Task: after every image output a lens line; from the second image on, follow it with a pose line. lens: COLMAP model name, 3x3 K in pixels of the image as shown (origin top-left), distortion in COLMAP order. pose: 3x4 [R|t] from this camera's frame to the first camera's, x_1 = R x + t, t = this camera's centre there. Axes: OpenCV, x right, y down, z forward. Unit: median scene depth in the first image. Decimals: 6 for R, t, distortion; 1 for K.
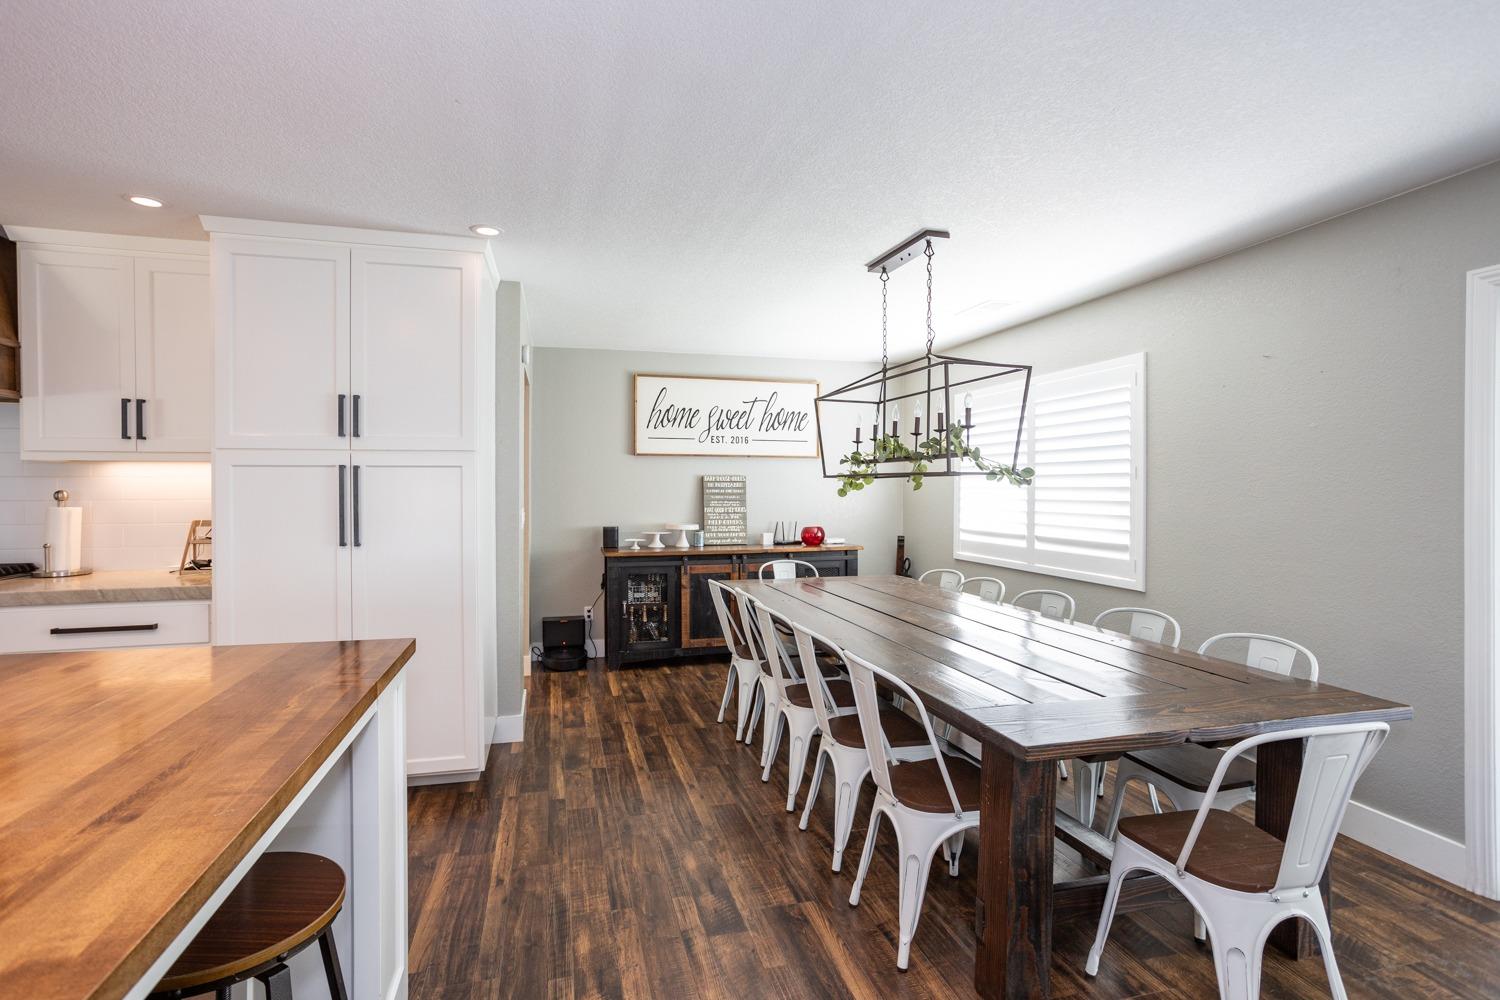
lens RADIAL K [[731.7, 0, 745.2], [0, 731.7, 491.9], [0, 0, 1]] dist [-0.026101, 0.019392]
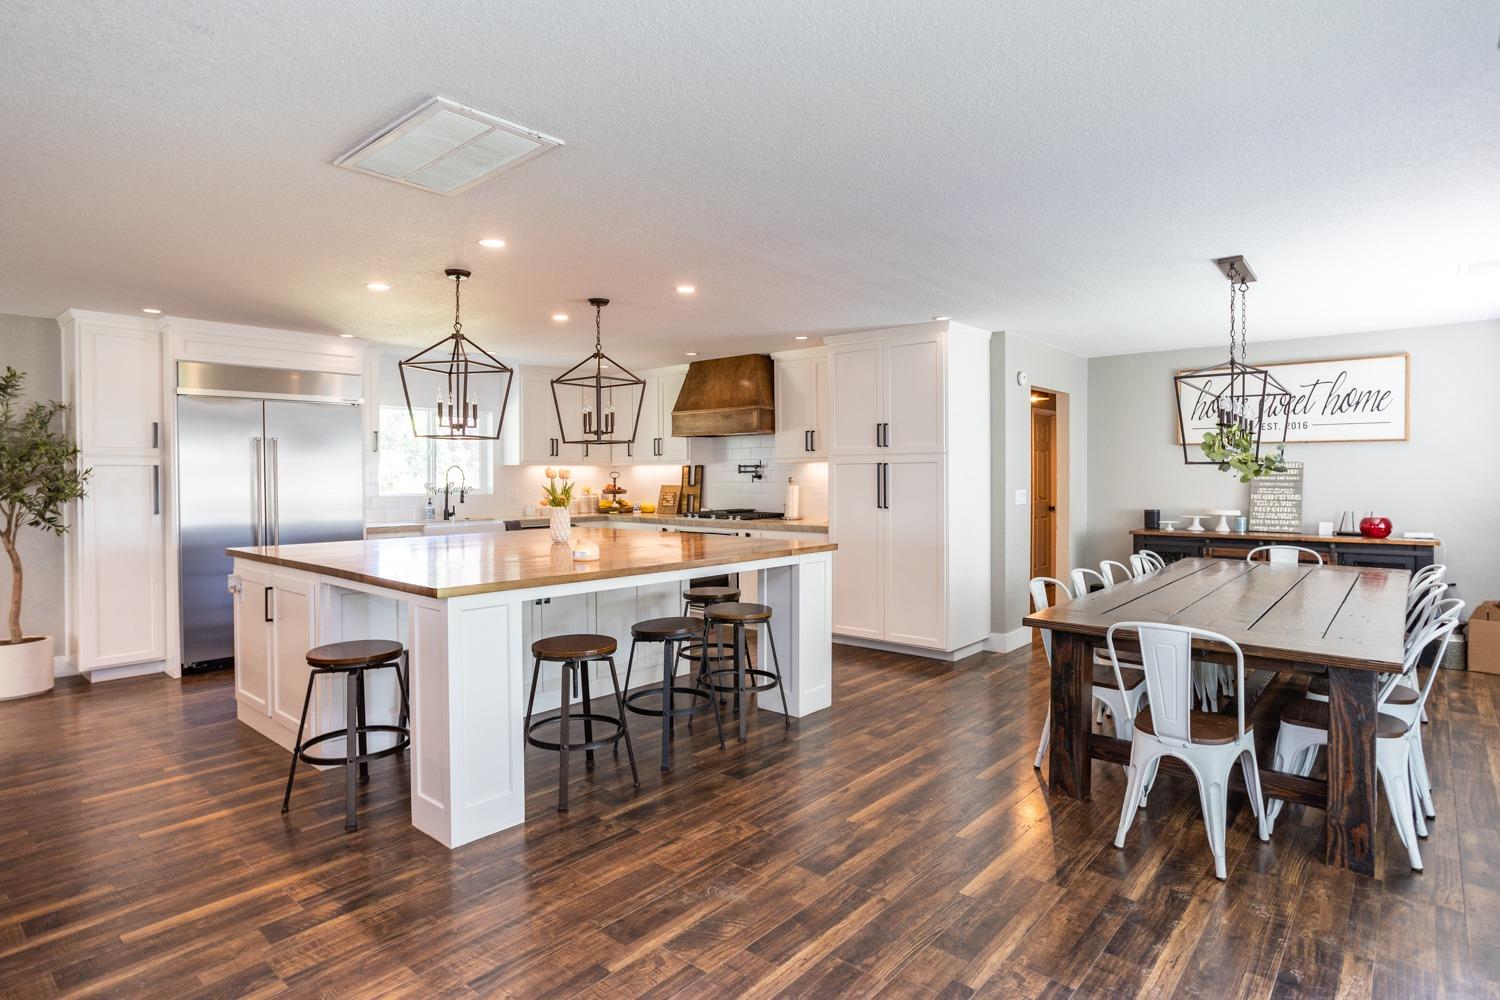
lens RADIAL K [[813.6, 0, 748.7], [0, 813.6, 468.3], [0, 0, 1]] dist [-0.059387, 0.044272]
pose [[0.559853, -0.009629, -0.828536, 0.875195], [-0.002863, 0.999904, -0.013556, 0.004238], [0.828587, 0.009962, 0.559771, -0.366392]]
